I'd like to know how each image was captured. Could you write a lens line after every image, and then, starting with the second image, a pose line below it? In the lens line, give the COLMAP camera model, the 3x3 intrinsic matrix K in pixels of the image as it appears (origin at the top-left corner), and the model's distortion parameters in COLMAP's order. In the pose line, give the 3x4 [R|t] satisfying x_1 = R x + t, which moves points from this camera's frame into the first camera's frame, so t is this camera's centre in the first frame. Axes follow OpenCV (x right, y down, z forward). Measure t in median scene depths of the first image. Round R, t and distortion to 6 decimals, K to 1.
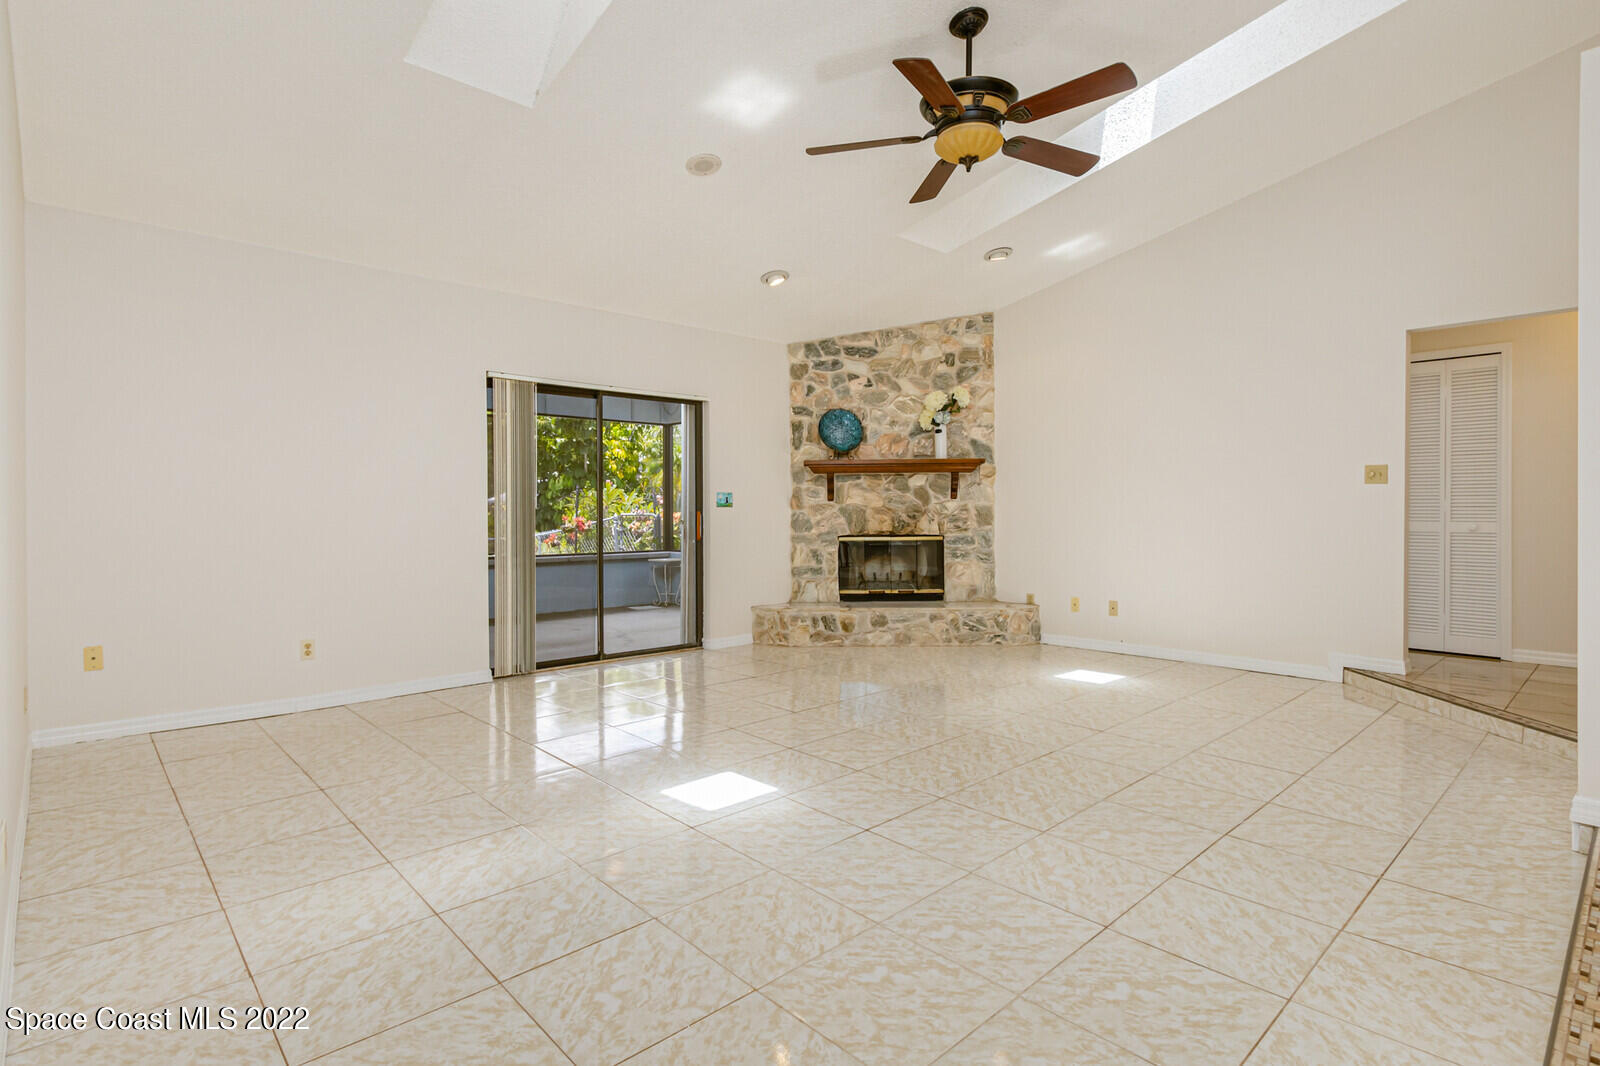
lens RADIAL K [[793.1, 0, 791.2], [0, 793.1, 517.3], [0, 0, 1]] dist [0.004216, -0.001404]
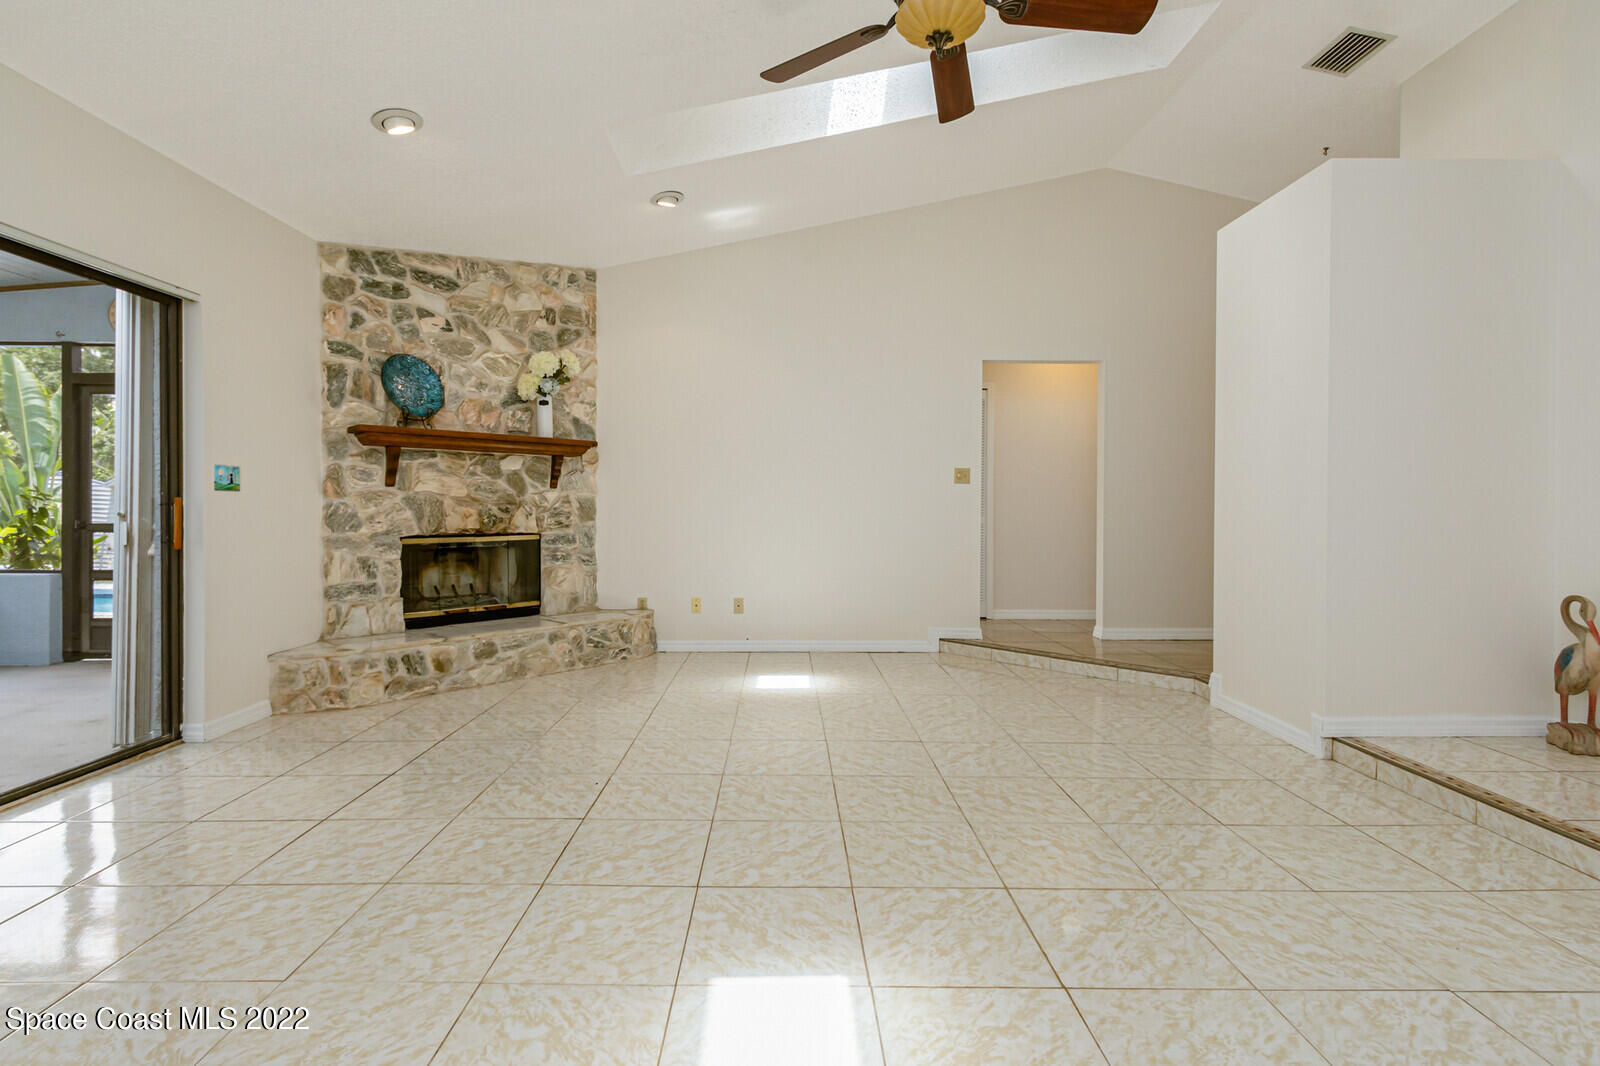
lens RADIAL K [[749.6, 0, 786.5], [0, 749.6, 518.2], [0, 0, 1]] dist [0.006149, -0.001692]
pose [[0.671406, -0.001088, 0.741089, -0.205045], [-0.000382, 0.999998, 0.001815, 0.005826], [-0.741089, -0.001501, 0.671405, 0.307163]]
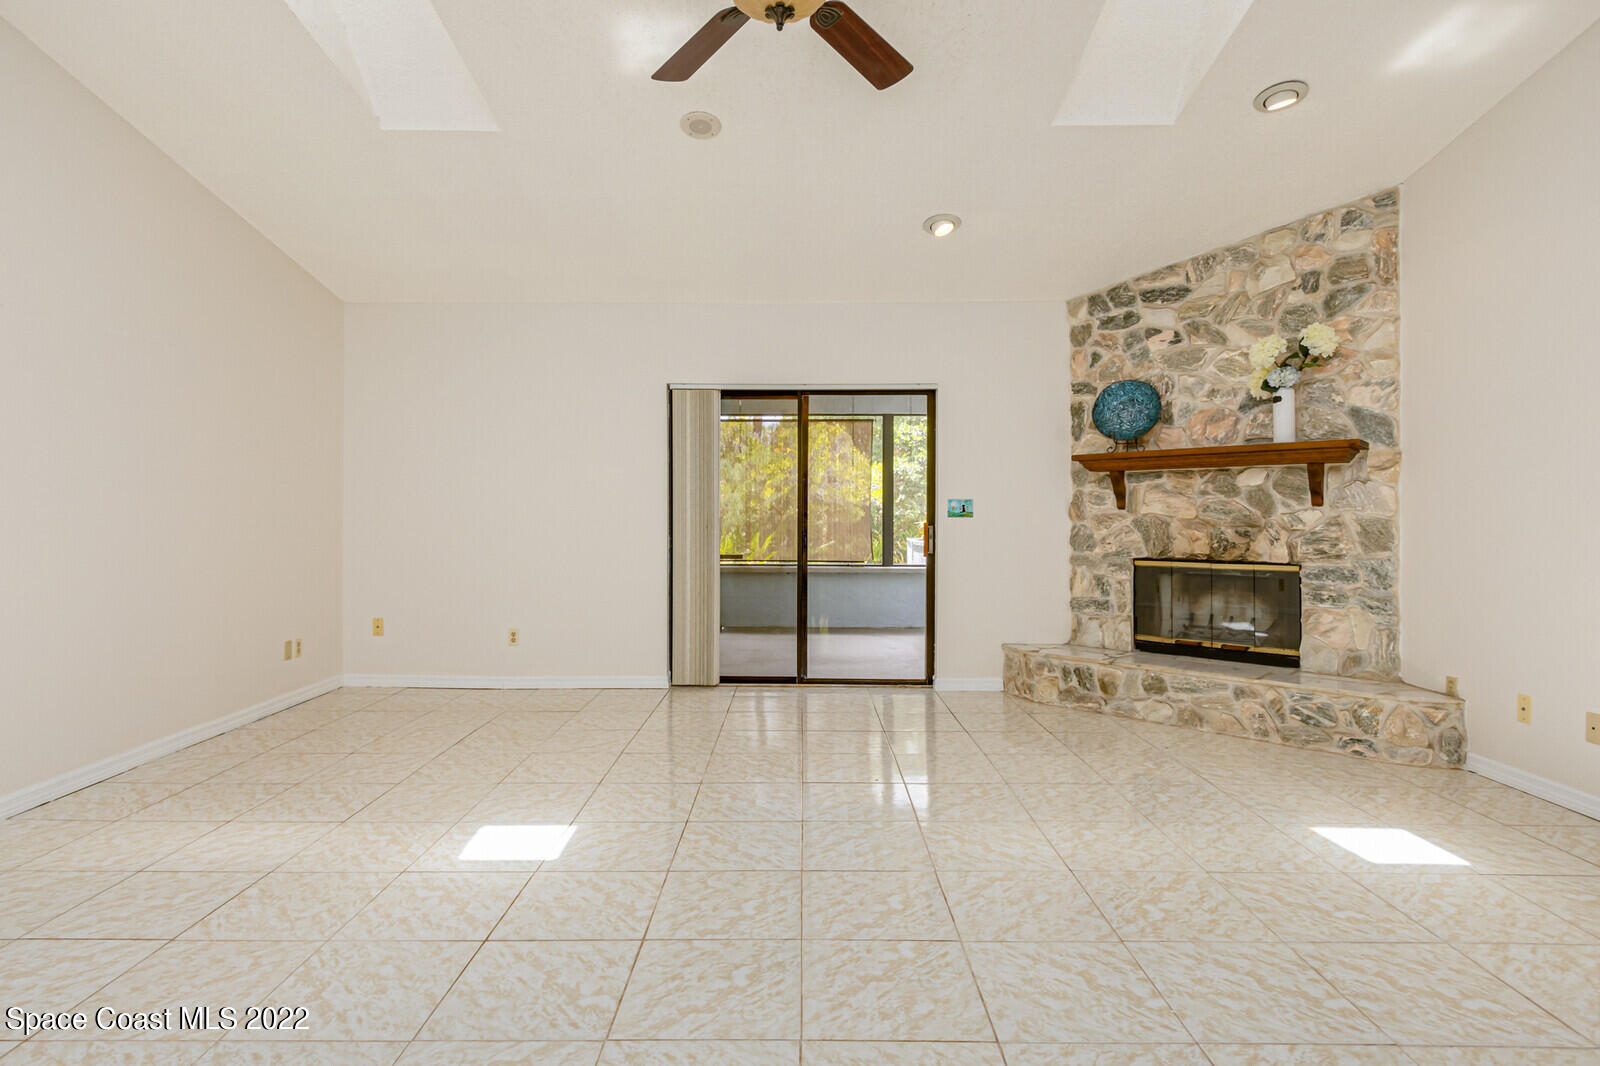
lens RADIAL K [[837.8, 0, 789.5], [0, 837.8, 517.7], [0, 0, 1]] dist [0.009467, -0.001722]
pose [[0.726908, 0.008344, -0.686685, 0.356572], [-0.009755, 0.999951, 0.001824, -0.011537], [0.686666, 0.005373, 0.726953, 0.242384]]
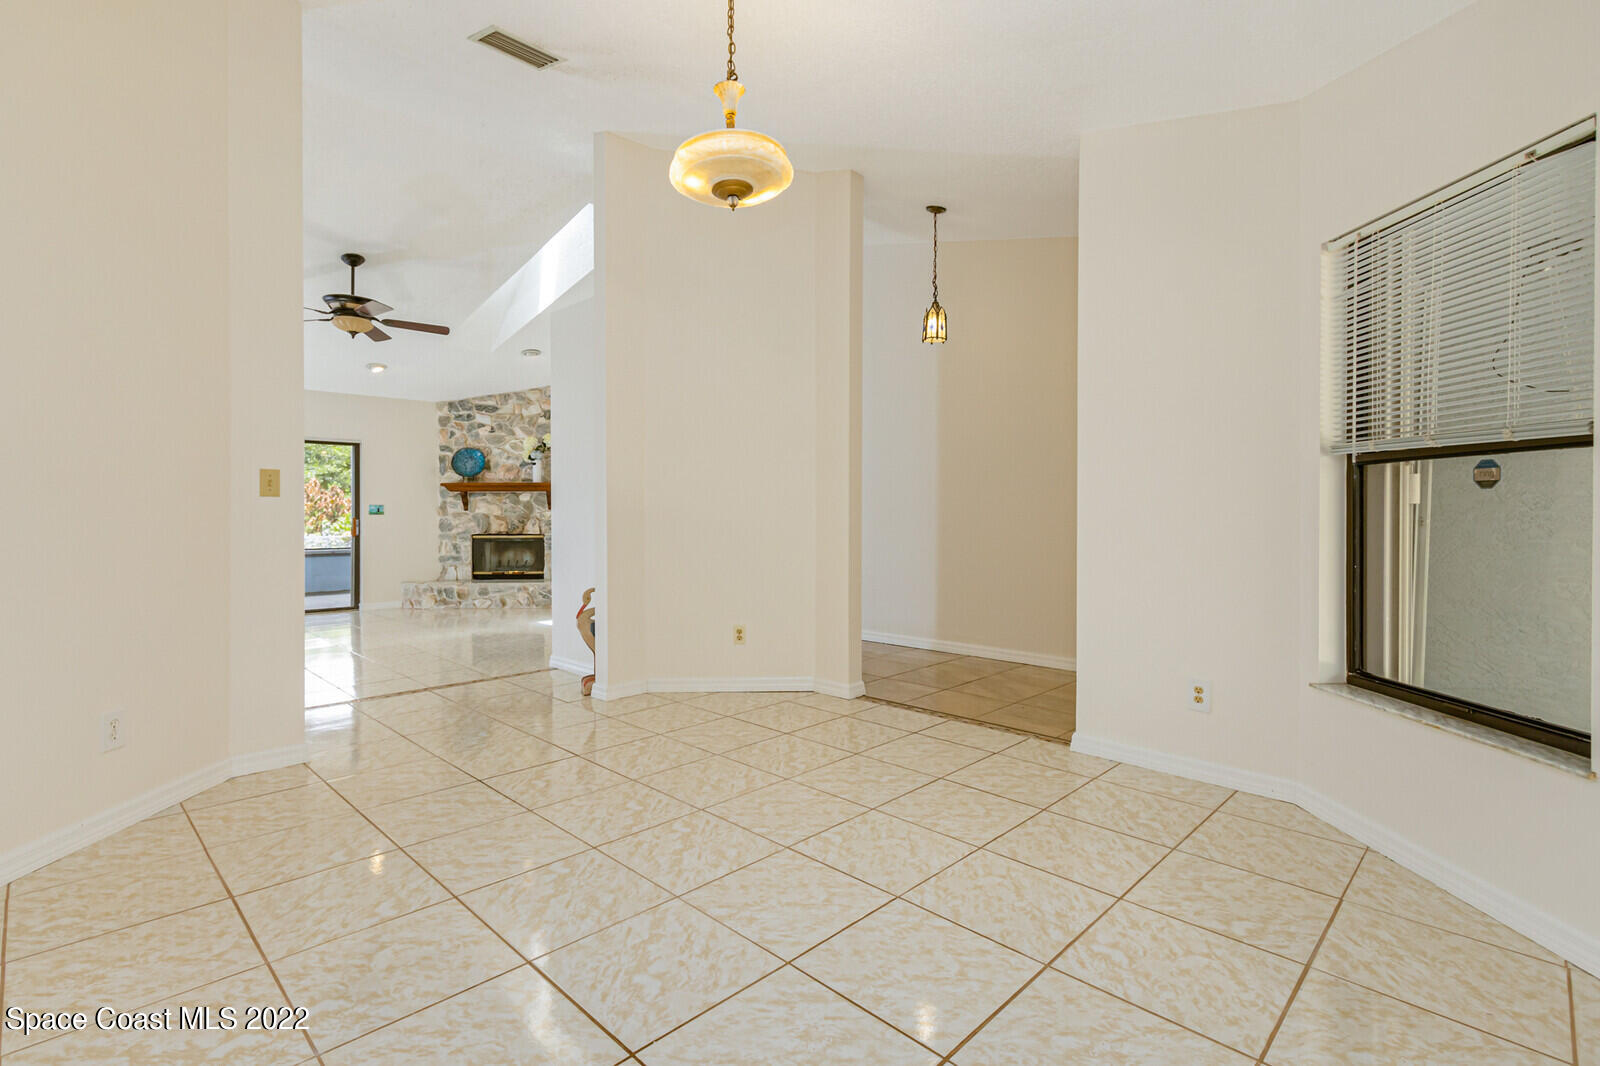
lens RADIAL K [[749.6, 0, 788.3], [0, 749.6, 517.2], [0, 0, 1]] dist [0.006149, -0.001692]
pose [[0.998667, 0.005599, 0.051303, 0.574758], [-0.005446, 0.999980, -0.003121, -0.007178], [-0.051320, 0.002838, 0.998678, -0.409141]]
